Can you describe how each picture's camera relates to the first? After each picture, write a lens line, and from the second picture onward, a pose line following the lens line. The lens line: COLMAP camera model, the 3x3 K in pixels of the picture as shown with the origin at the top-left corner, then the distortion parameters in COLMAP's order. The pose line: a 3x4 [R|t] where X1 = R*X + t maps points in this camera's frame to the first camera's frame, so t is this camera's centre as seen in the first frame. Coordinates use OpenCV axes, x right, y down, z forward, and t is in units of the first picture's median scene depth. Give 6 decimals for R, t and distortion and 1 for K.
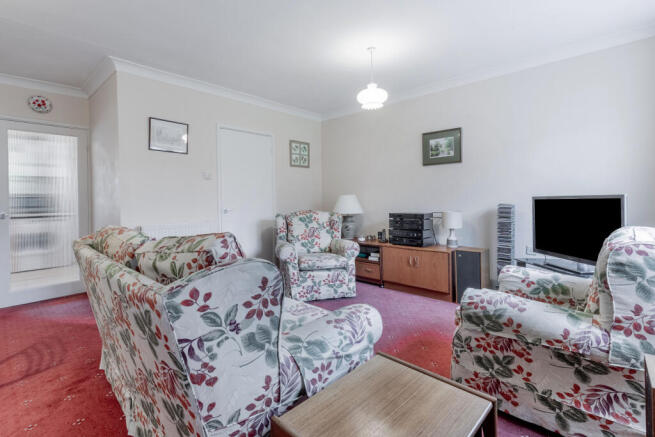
lens RADIAL K [[311.8, 0, 335.6], [0, 311.8, 202.2], [0, 0, 1]] dist [0.001914, -0.000466]
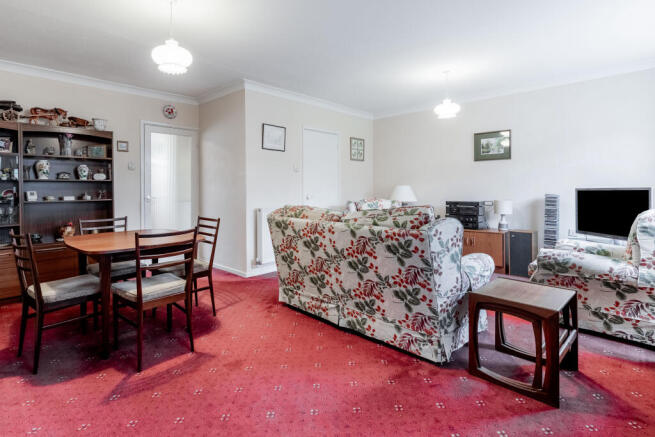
lens RADIAL K [[348.0, 0, 302.8], [0, 348.0, 191.5], [0, 0, 1]] dist [-0.001728, 0.000524]
pose [[0.998356, 0.010146, -0.056412, -0.692707], [-0.010319, 0.999943, -0.002779, 0.017868], [0.056380, 0.003356, 0.998404, -0.815839]]
